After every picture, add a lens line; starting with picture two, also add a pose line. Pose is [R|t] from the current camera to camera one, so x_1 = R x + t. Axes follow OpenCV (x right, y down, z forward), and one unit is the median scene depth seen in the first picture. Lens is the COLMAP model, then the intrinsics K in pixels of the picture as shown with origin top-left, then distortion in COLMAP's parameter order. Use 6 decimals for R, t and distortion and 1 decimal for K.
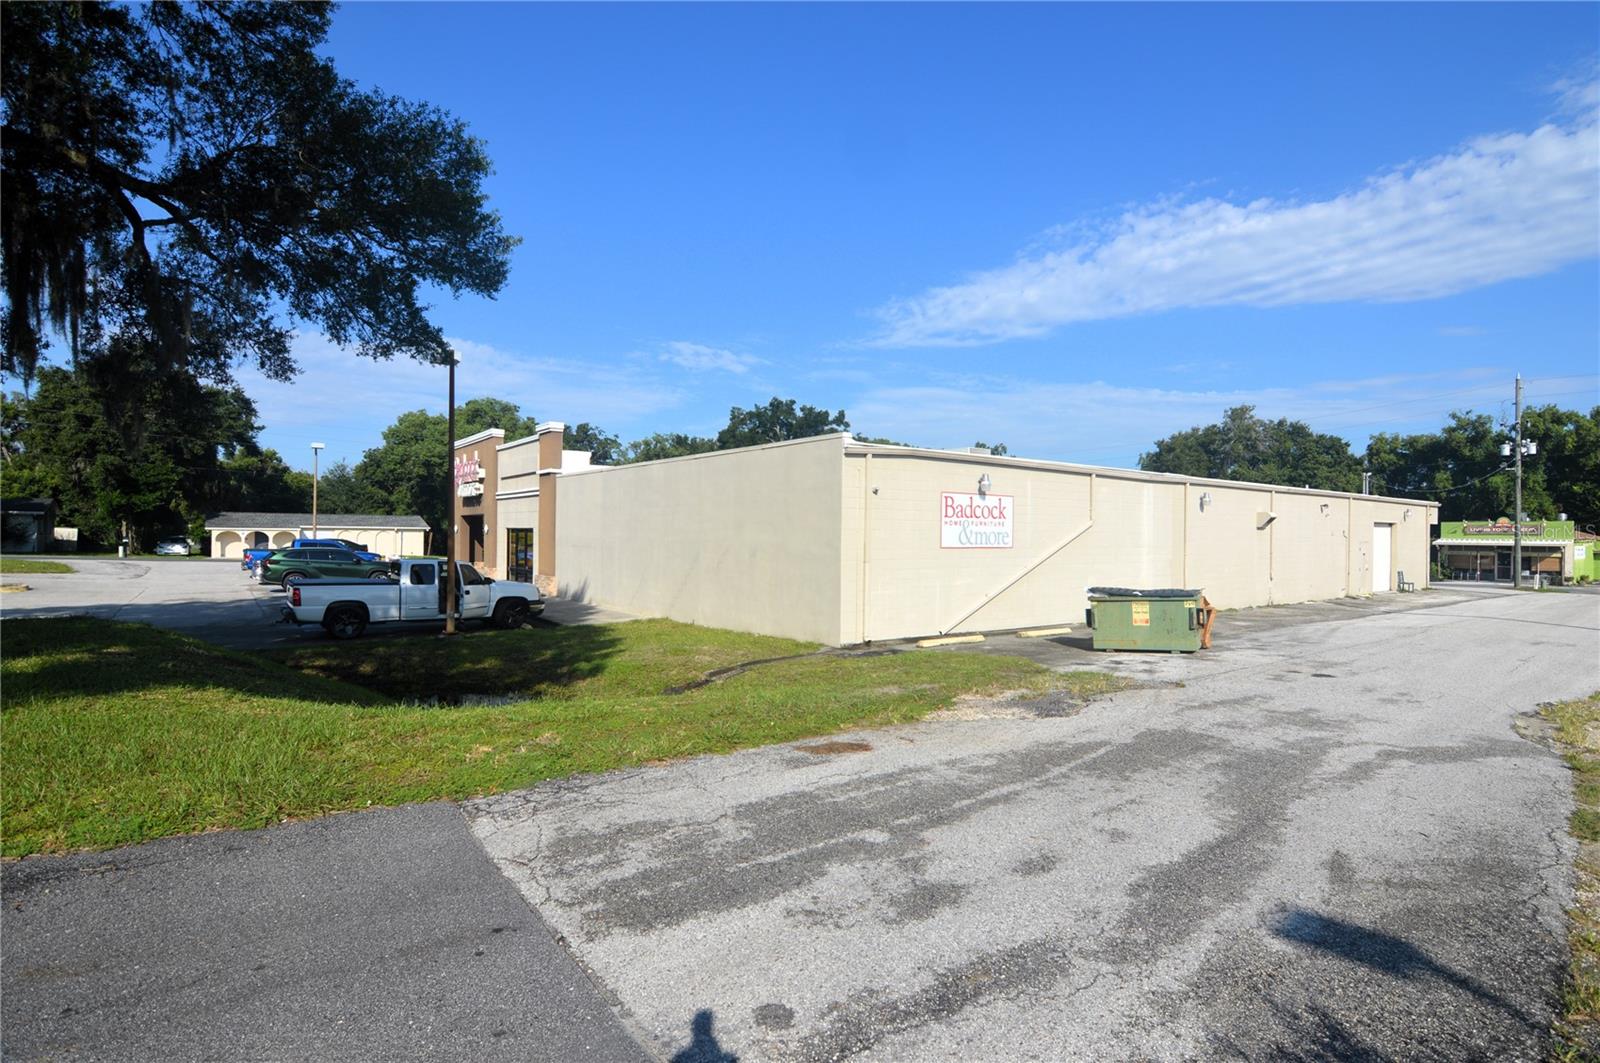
lens RADIAL K [[781.9, 0, 819.1], [0, 781.9, 536.0], [0, 0, 1]] dist [0.001123, -0.012556]
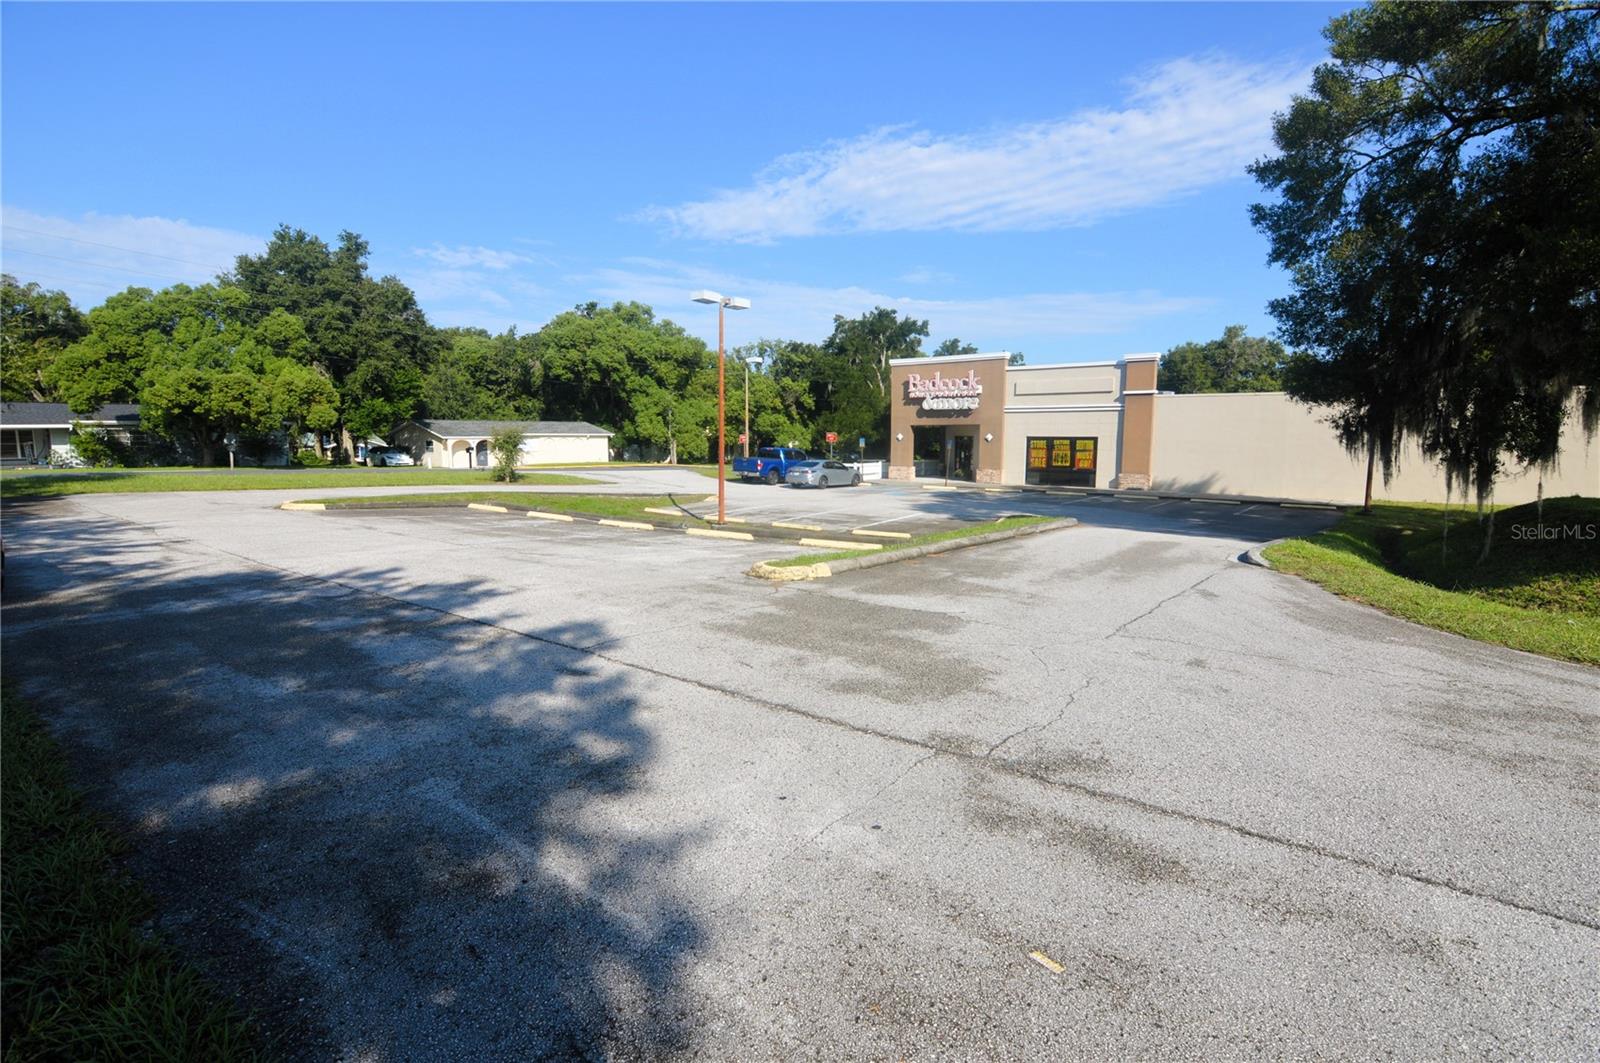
lens RADIAL K [[781.9, 0, 819.1], [0, 781.9, 536.0], [0, 0, 1]] dist [0.001123, -0.012556]
pose [[0.971606, -0.038569, 0.233441, -0.555159], [0.008339, 0.991594, 0.129121, -0.009320], [-0.236459, -0.123508, 0.963760, -0.059189]]
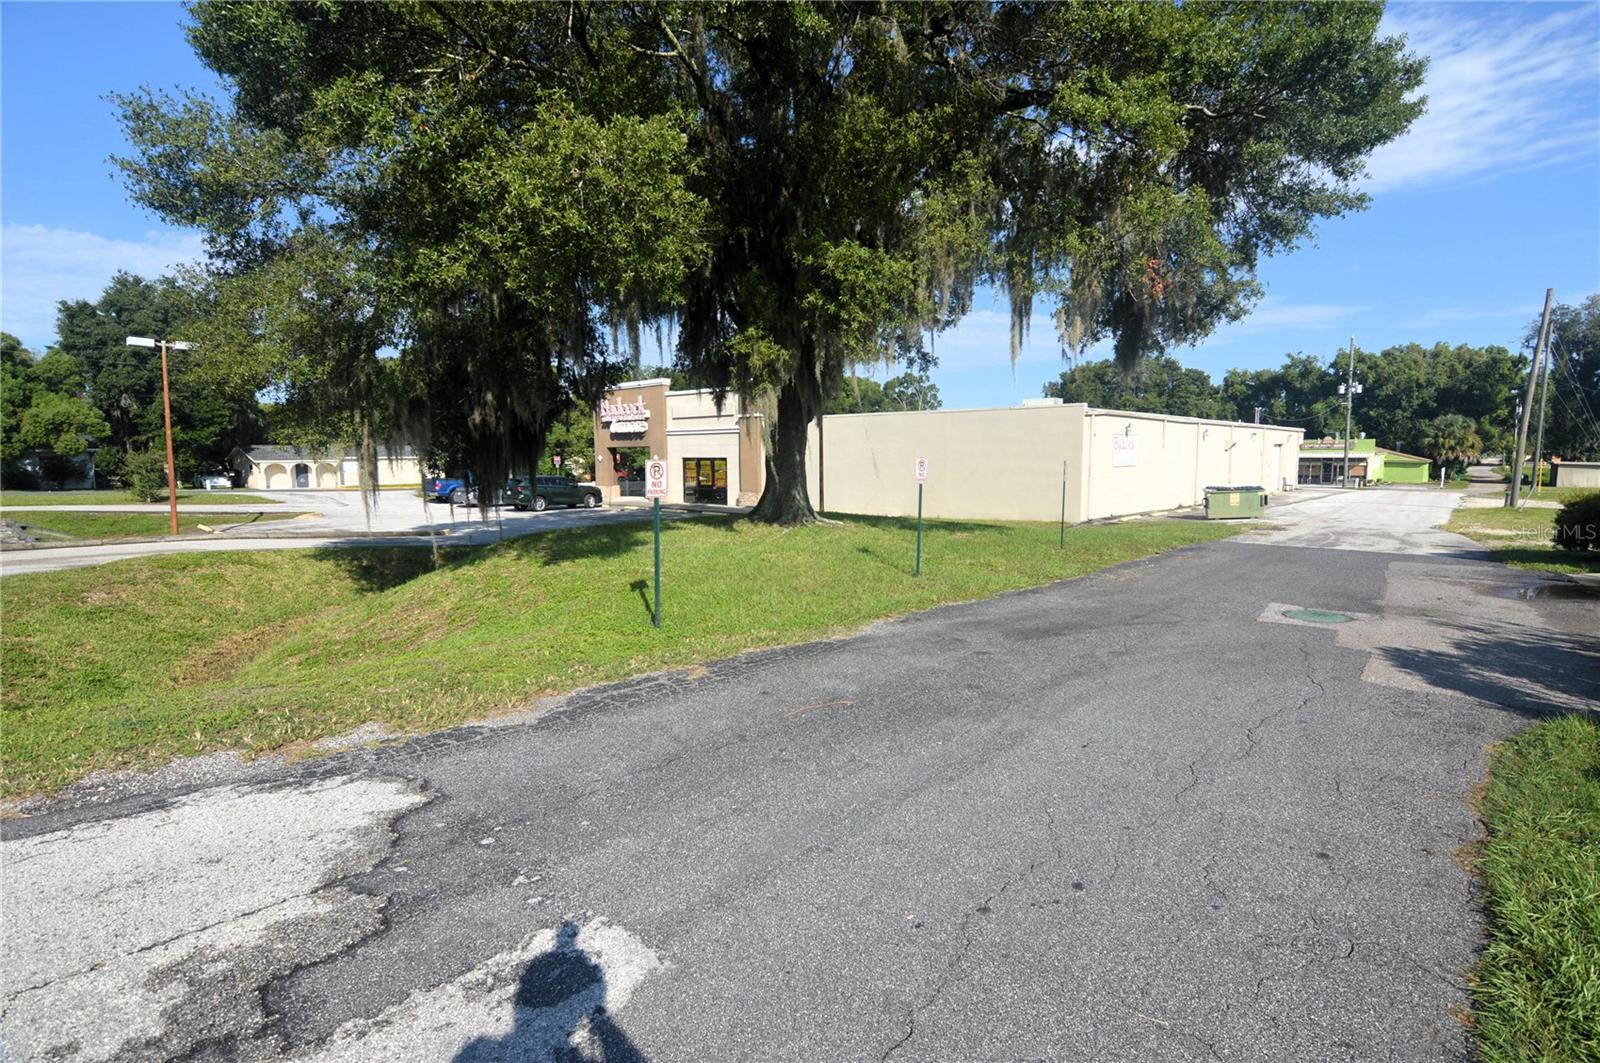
lens RADIAL K [[781.9, 0, 819.1], [0, 781.9, 536.0], [0, 0, 1]] dist [0.001123, -0.012556]
pose [[0.982660, -0.034637, 0.182152, -0.231721], [0.015895, 0.994517, 0.103361, -0.006241], [-0.184733, -0.098673, 0.977823, -0.172351]]
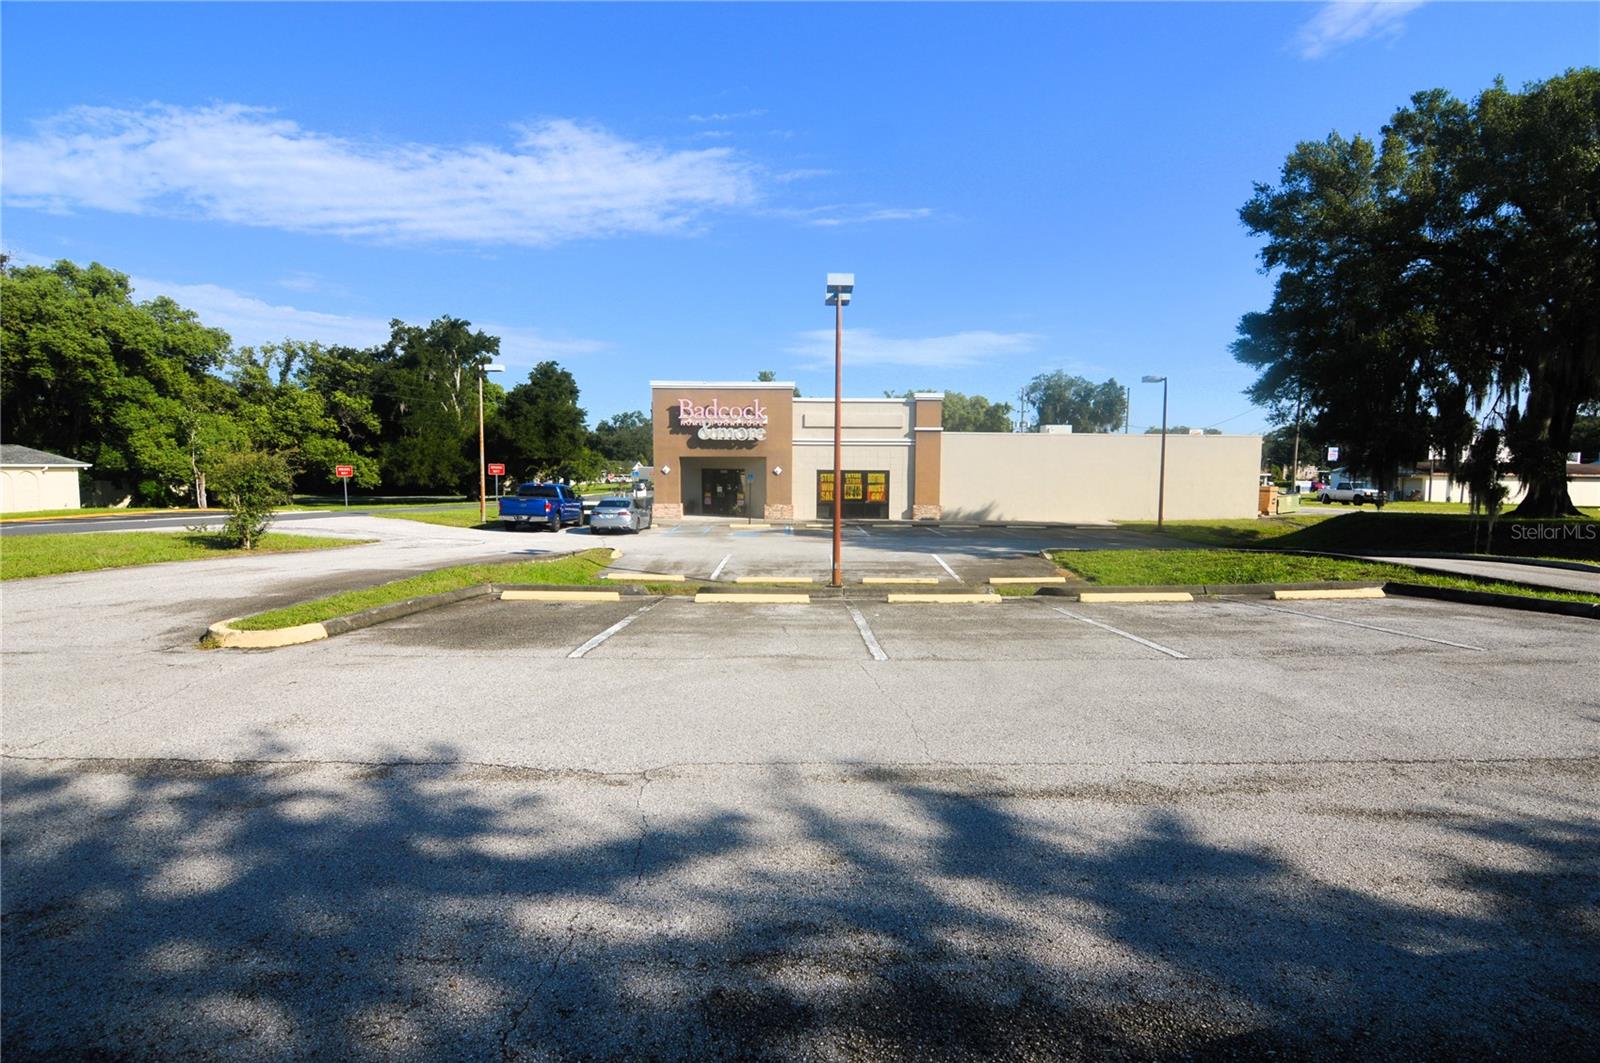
lens RADIAL K [[781.9, 0, 819.1], [0, 781.9, 536.0], [0, 0, 1]] dist [0.001123, -0.012556]
pose [[0.602013, -0.075479, 0.794911, -0.747602], [0.001675, 0.995639, 0.093270, -0.011682], [-0.798484, -0.054818, 0.599515, 0.157371]]
